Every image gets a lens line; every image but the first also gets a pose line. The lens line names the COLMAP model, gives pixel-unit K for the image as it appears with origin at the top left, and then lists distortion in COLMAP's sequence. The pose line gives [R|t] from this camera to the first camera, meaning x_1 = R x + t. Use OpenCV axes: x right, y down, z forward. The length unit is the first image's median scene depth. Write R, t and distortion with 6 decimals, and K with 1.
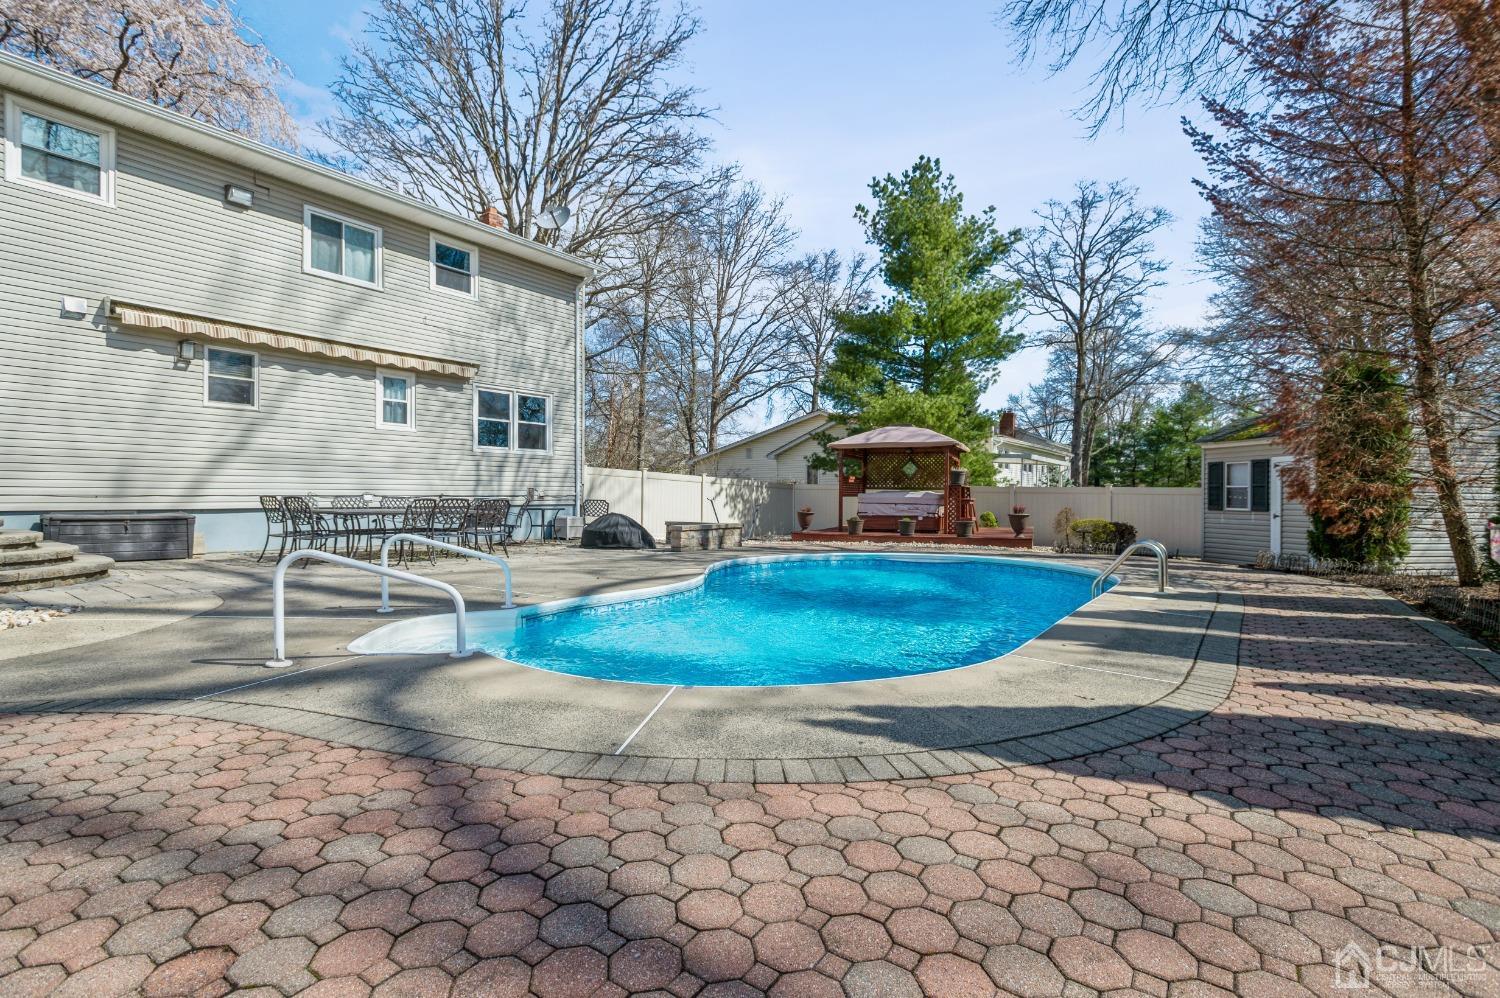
lens RADIAL K [[698.0, 0, 759.5], [0, 698.0, 499.0], [0, 0, 1]] dist [0.009732, -0.001461]
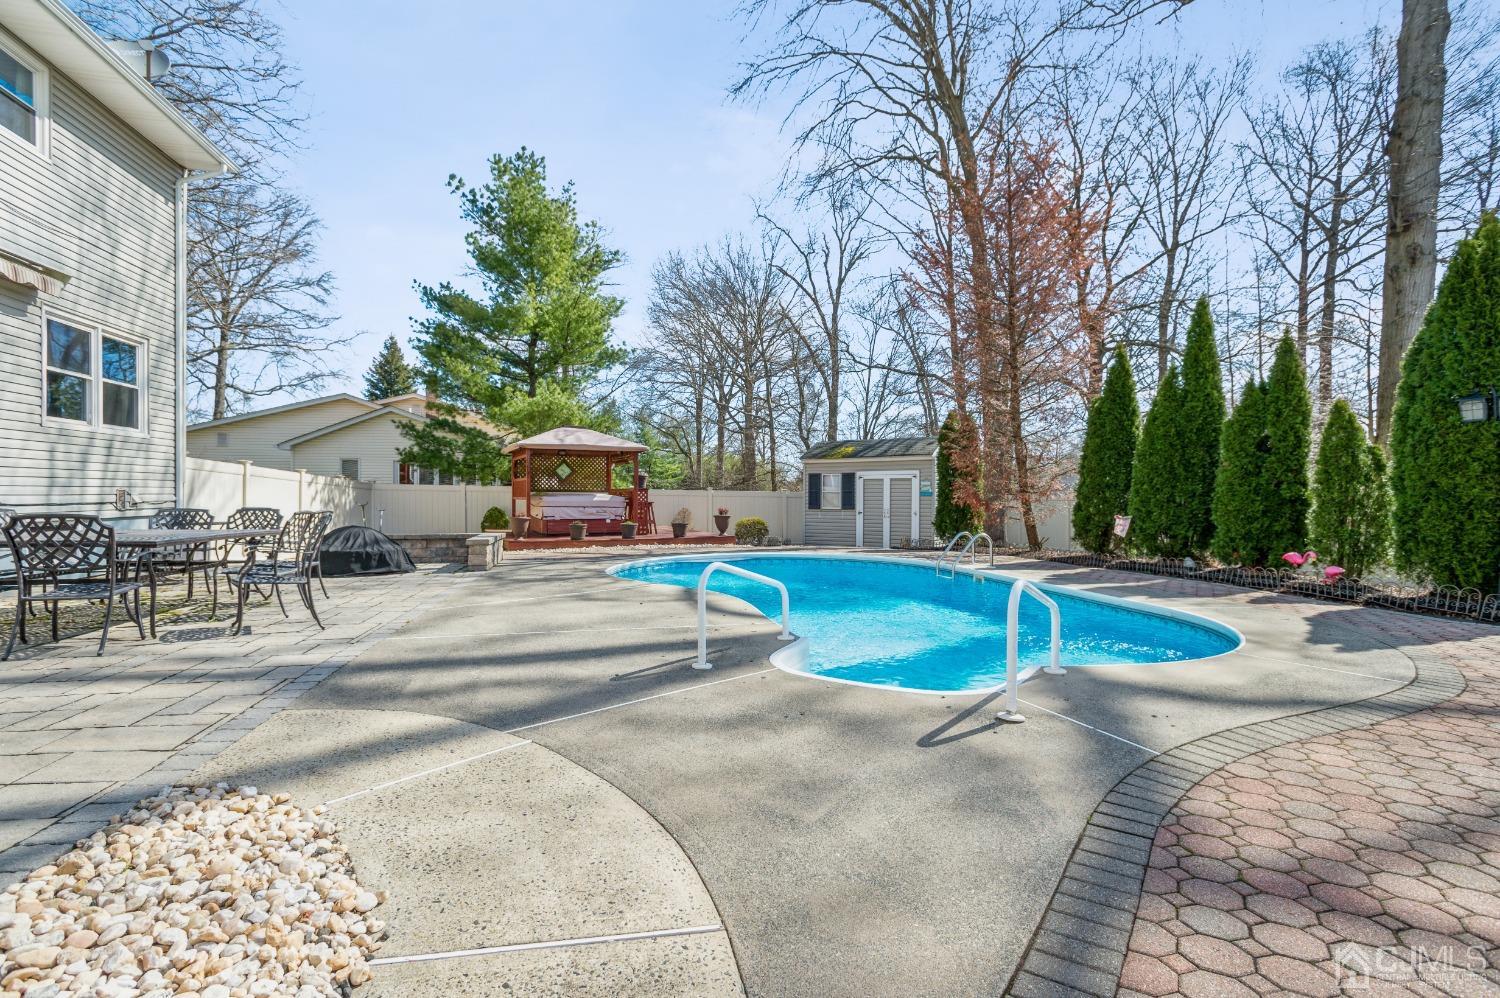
lens RADIAL K [[698.0, 0, 755.5], [0, 698.0, 497.0], [0, 0, 1]] dist [0.009732, -0.001461]
pose [[0.670481, -0.002798, 0.741921, -0.419710], [0.003073, 0.999995, 0.000994, -0.008846], [-0.741920, 0.001613, 0.670486, 0.176011]]
